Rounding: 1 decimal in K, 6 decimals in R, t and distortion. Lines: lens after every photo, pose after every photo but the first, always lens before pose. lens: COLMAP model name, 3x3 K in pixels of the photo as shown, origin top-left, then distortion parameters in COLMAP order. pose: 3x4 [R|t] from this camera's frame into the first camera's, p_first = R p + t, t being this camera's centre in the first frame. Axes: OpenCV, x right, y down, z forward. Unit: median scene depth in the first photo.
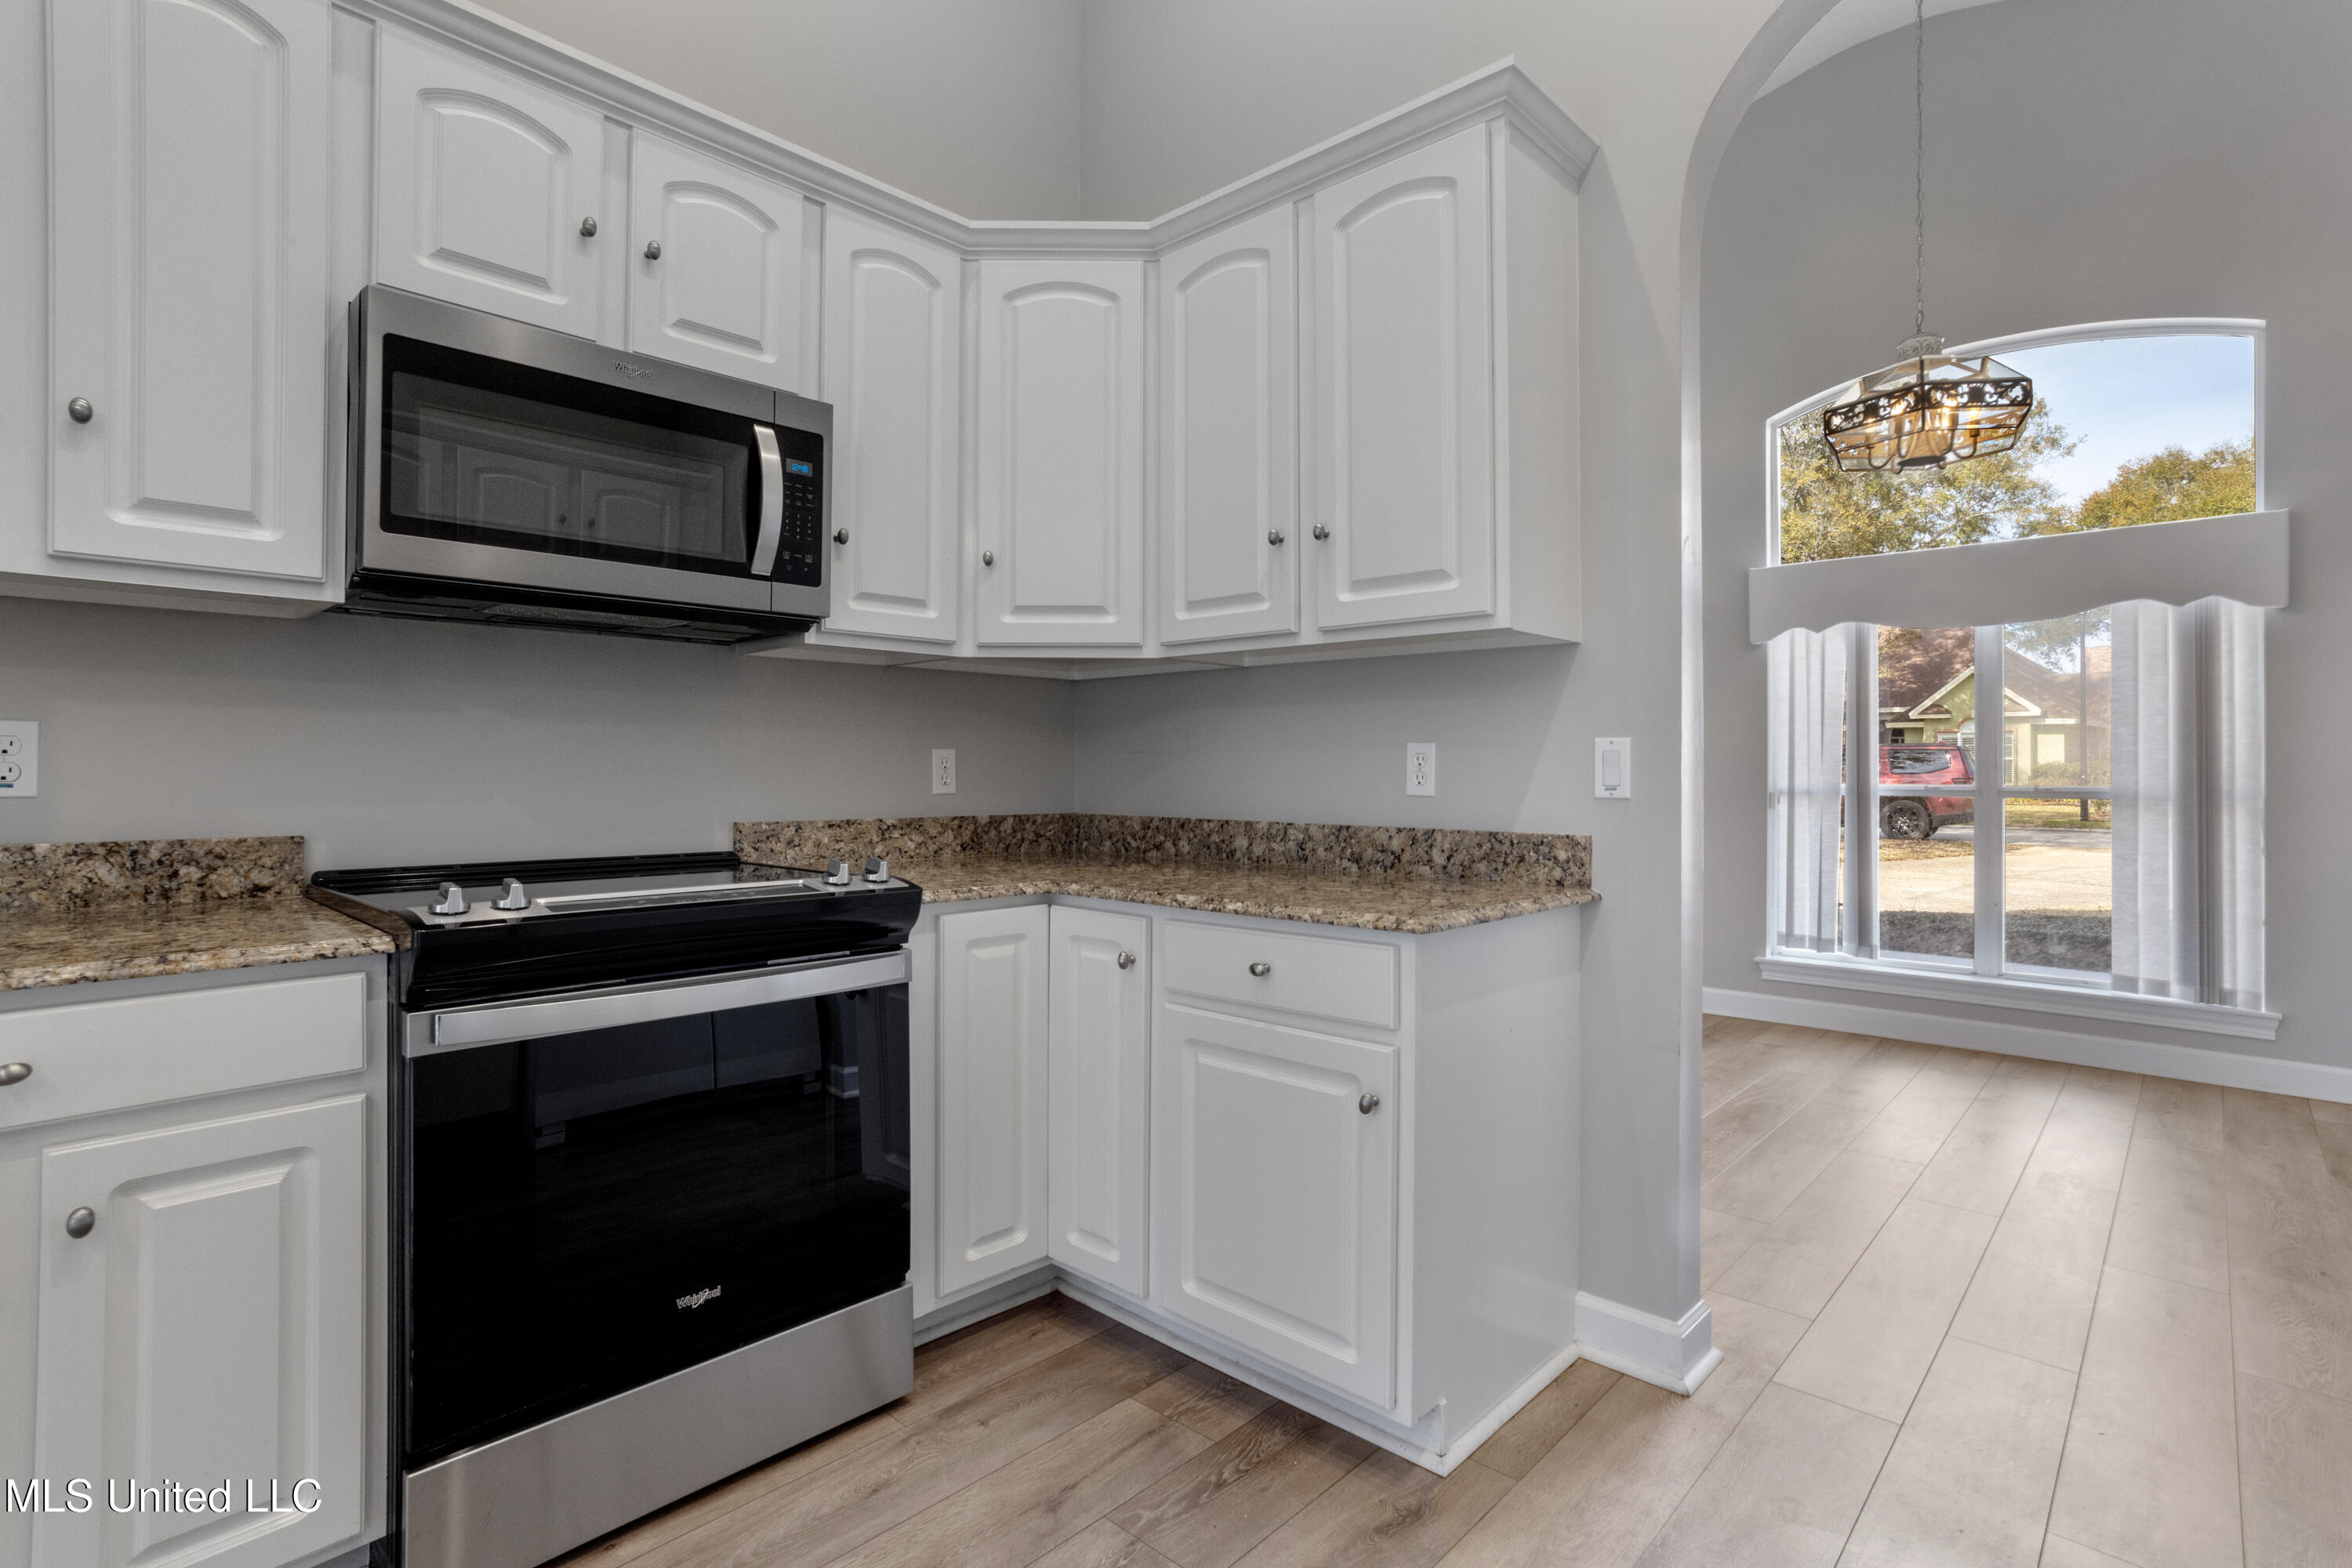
lens RADIAL K [[1125.3, 0, 1175.8], [0, 1125.3, 761.7], [0, 0, 1]] dist [-0.043230, 0.020599]
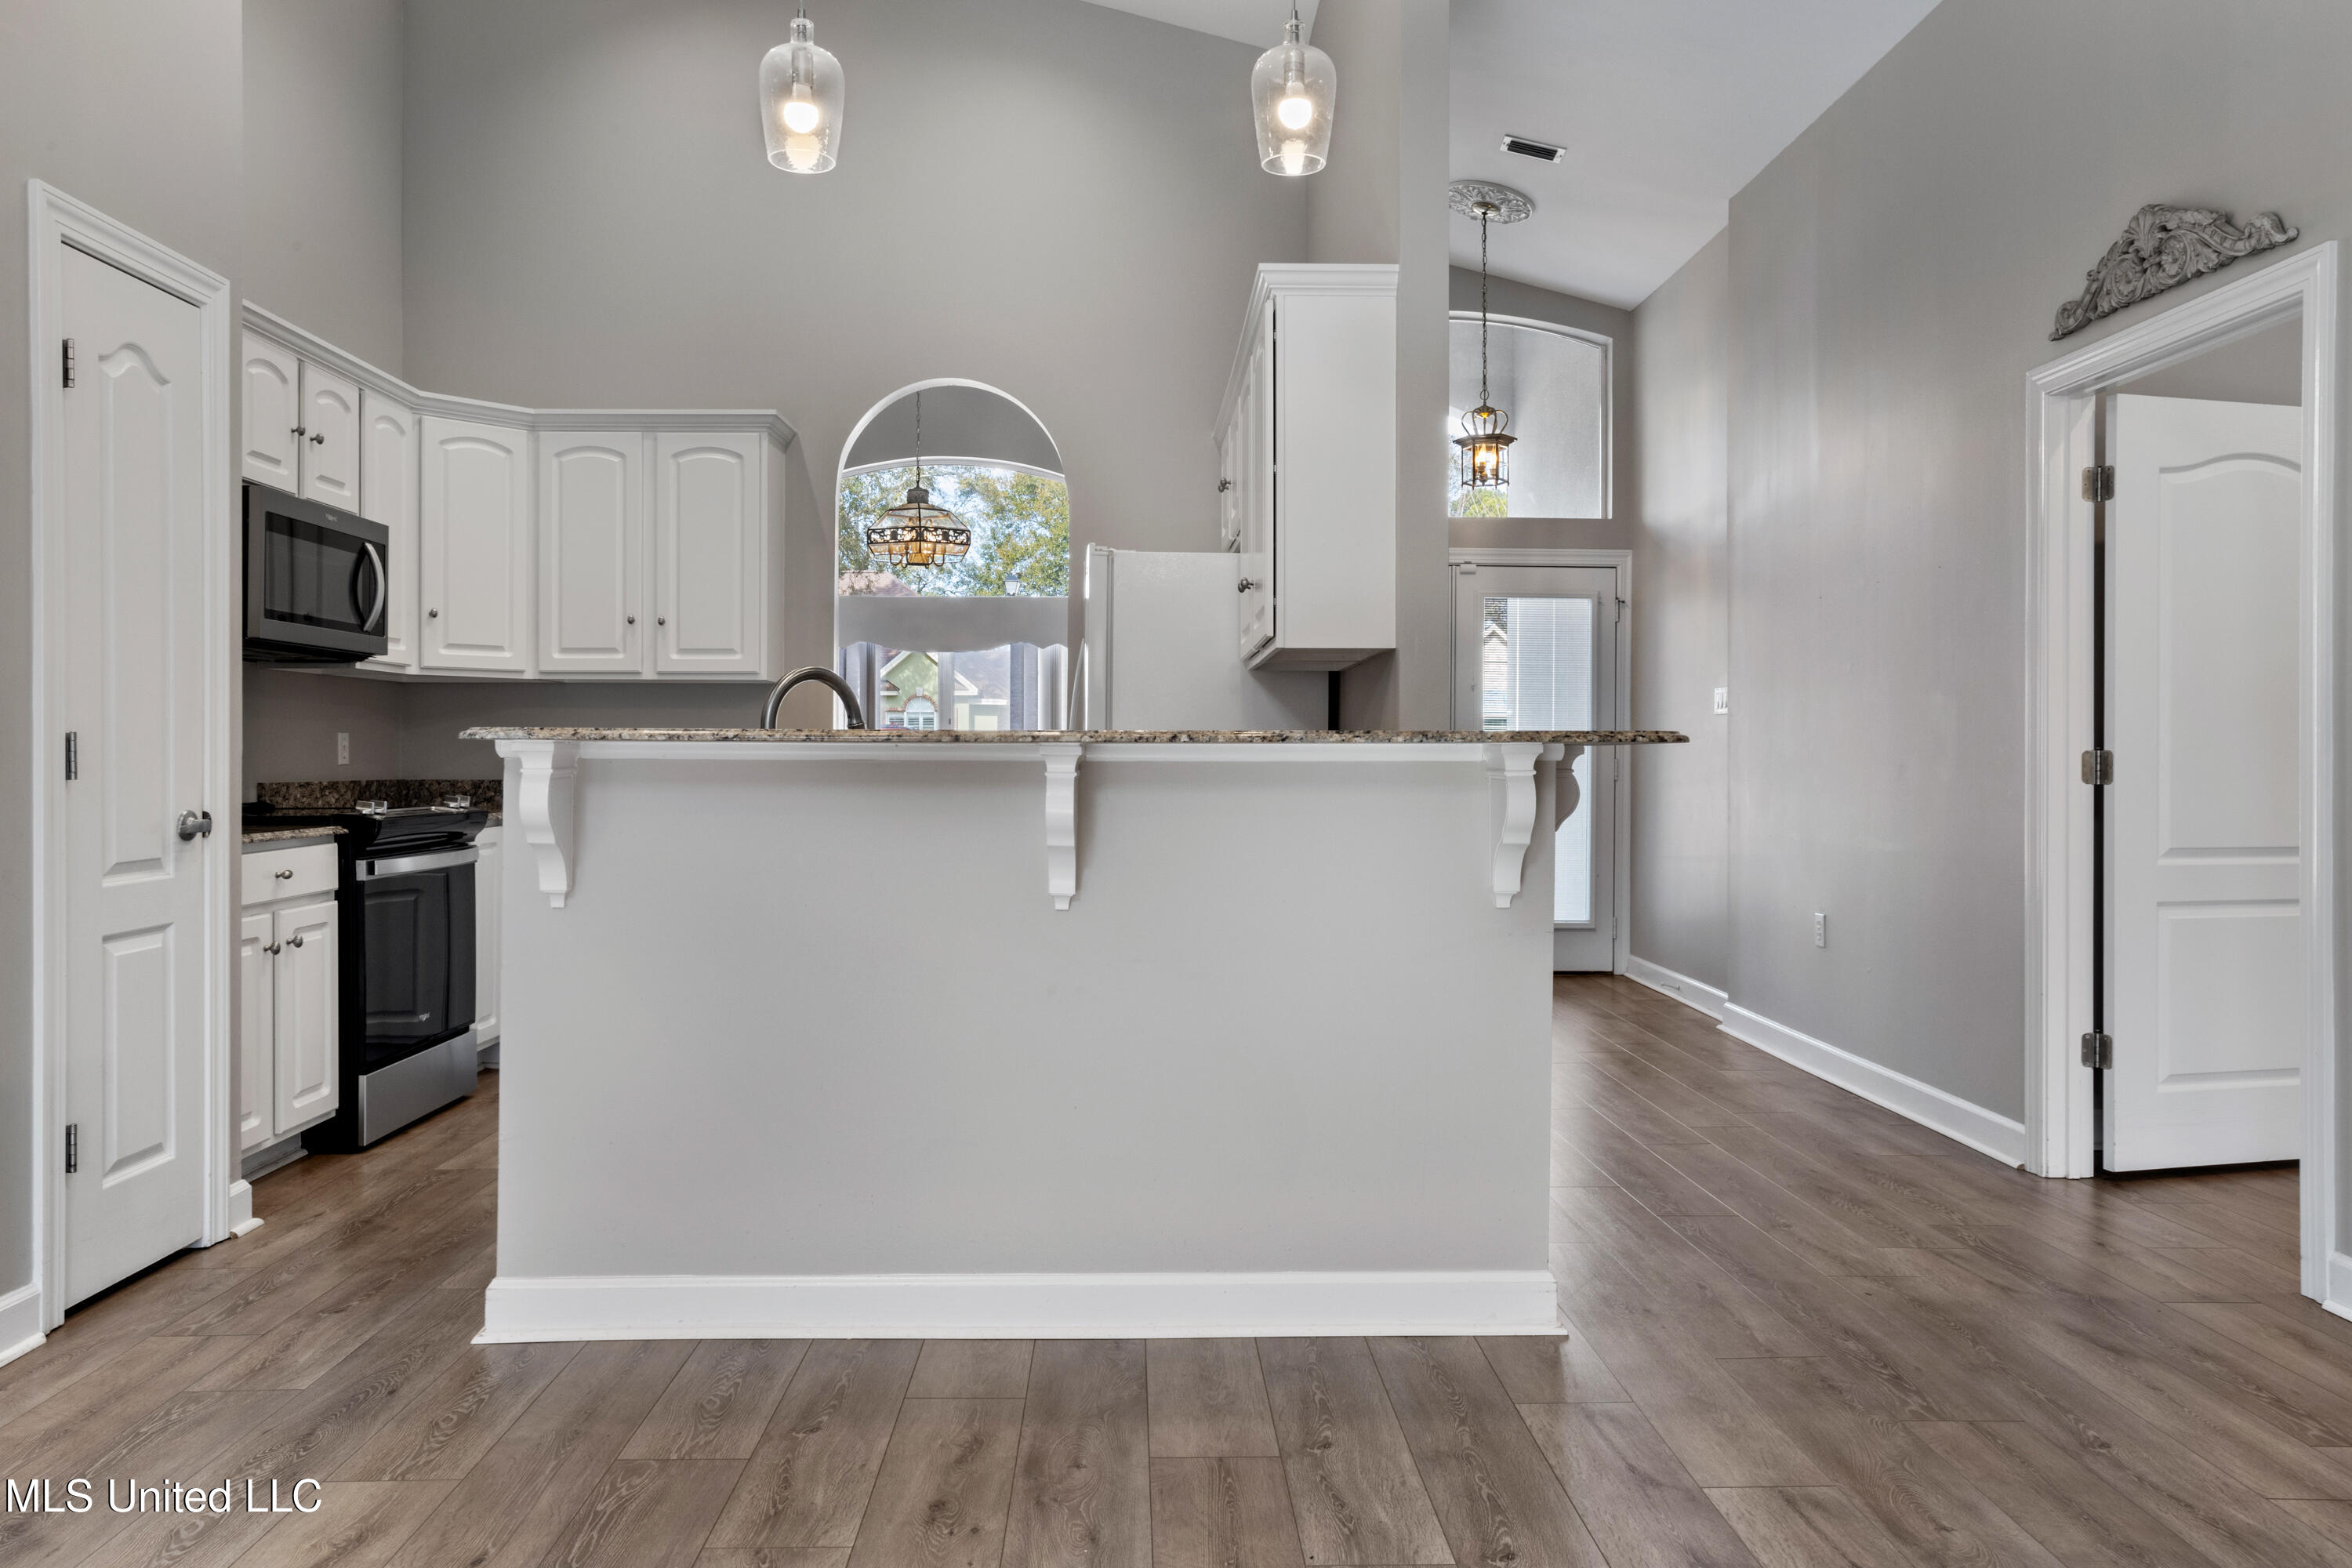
lens RADIAL K [[1664.5, 0, 1184.9], [0, 1664.5, 749.2], [0, 0, 1]] dist [0.014836, 0.007267]
pose [[0.705184, 0.003675, 0.709015, -1.164110], [-0.007385, 0.999970, 0.002162, -0.003386], [-0.708986, -0.006761, 0.705190, -1.499222]]
